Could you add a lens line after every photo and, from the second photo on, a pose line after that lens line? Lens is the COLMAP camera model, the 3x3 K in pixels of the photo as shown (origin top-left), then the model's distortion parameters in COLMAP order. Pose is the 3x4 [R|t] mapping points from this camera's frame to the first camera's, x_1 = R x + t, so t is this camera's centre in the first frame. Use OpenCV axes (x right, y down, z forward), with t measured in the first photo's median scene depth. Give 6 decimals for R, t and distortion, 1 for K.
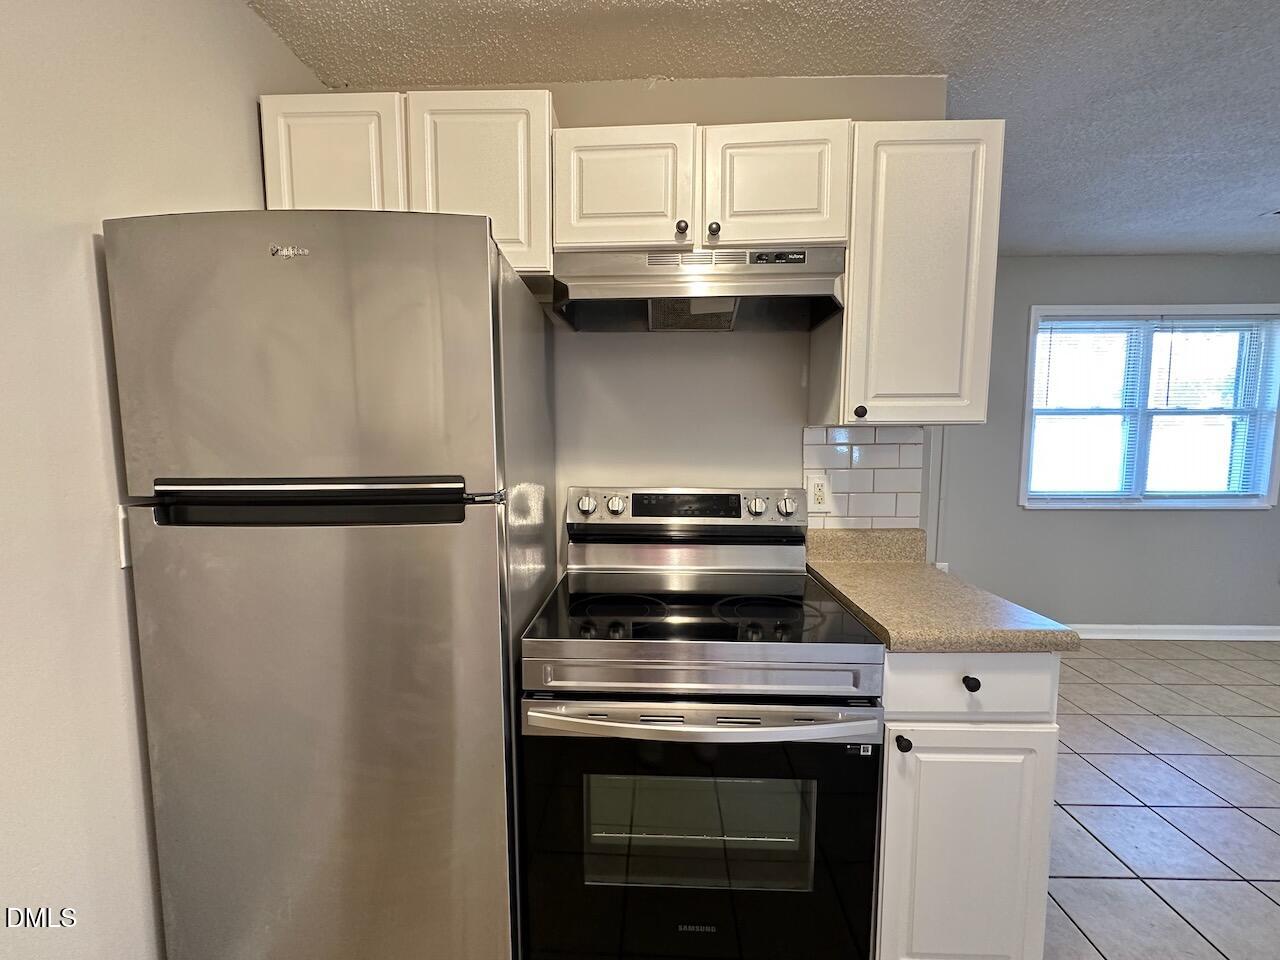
lens RADIAL K [[510.9, 0, 641.2], [0, 510.9, 482.5], [0, 0, 1]] dist [-0.001690, -0.000766]
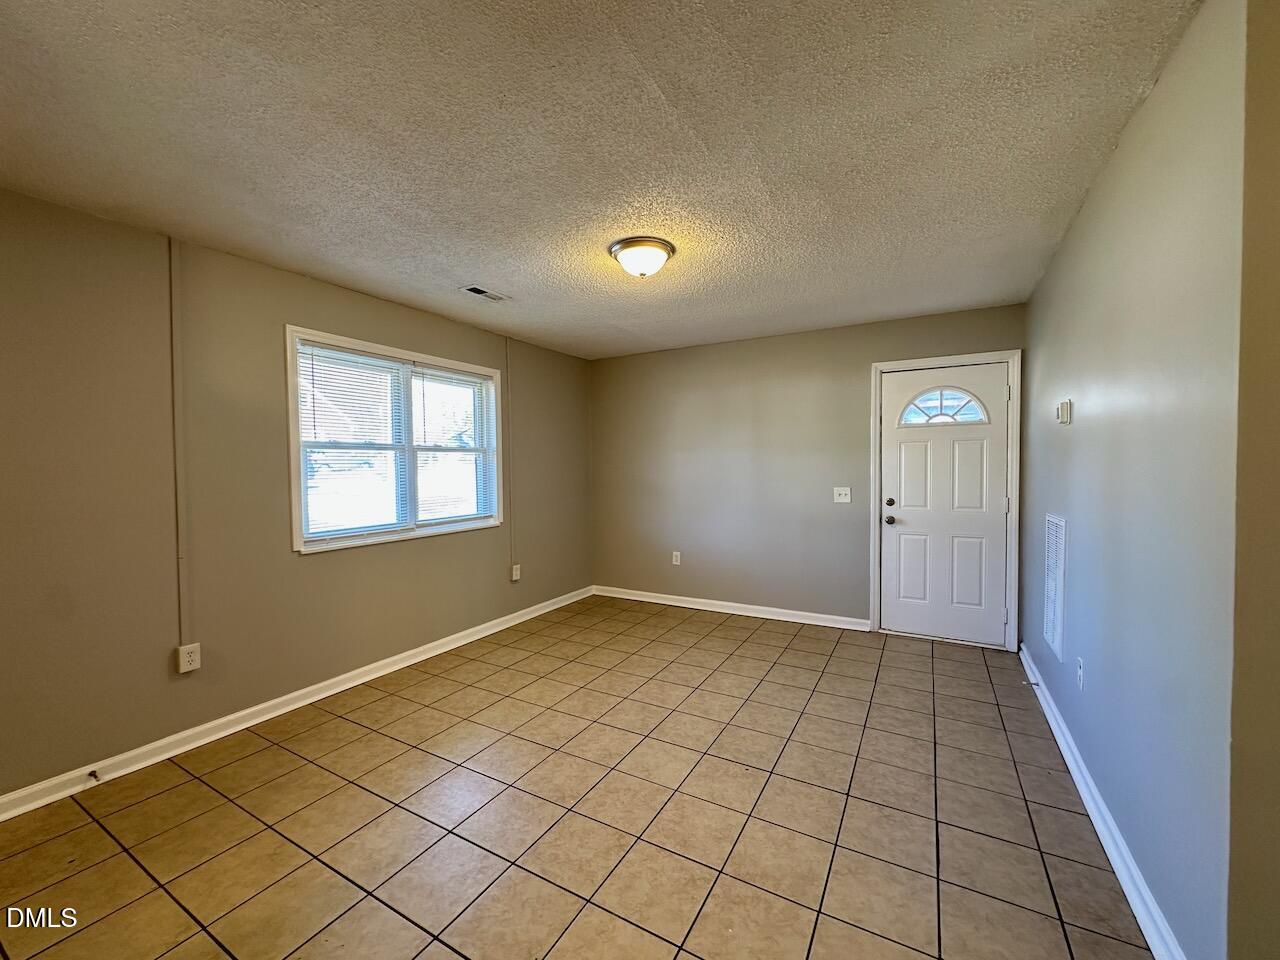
lens RADIAL K [[510.9, 0, 641.2], [0, 510.9, 482.5], [0, 0, 1]] dist [-0.001690, -0.000766]
pose [[0.464476, -0.030492, 0.885061, 0.258151], [0.090556, 0.995804, -0.013217, -0.006685], [-0.880944, 0.086286, 0.465288, 0.070033]]
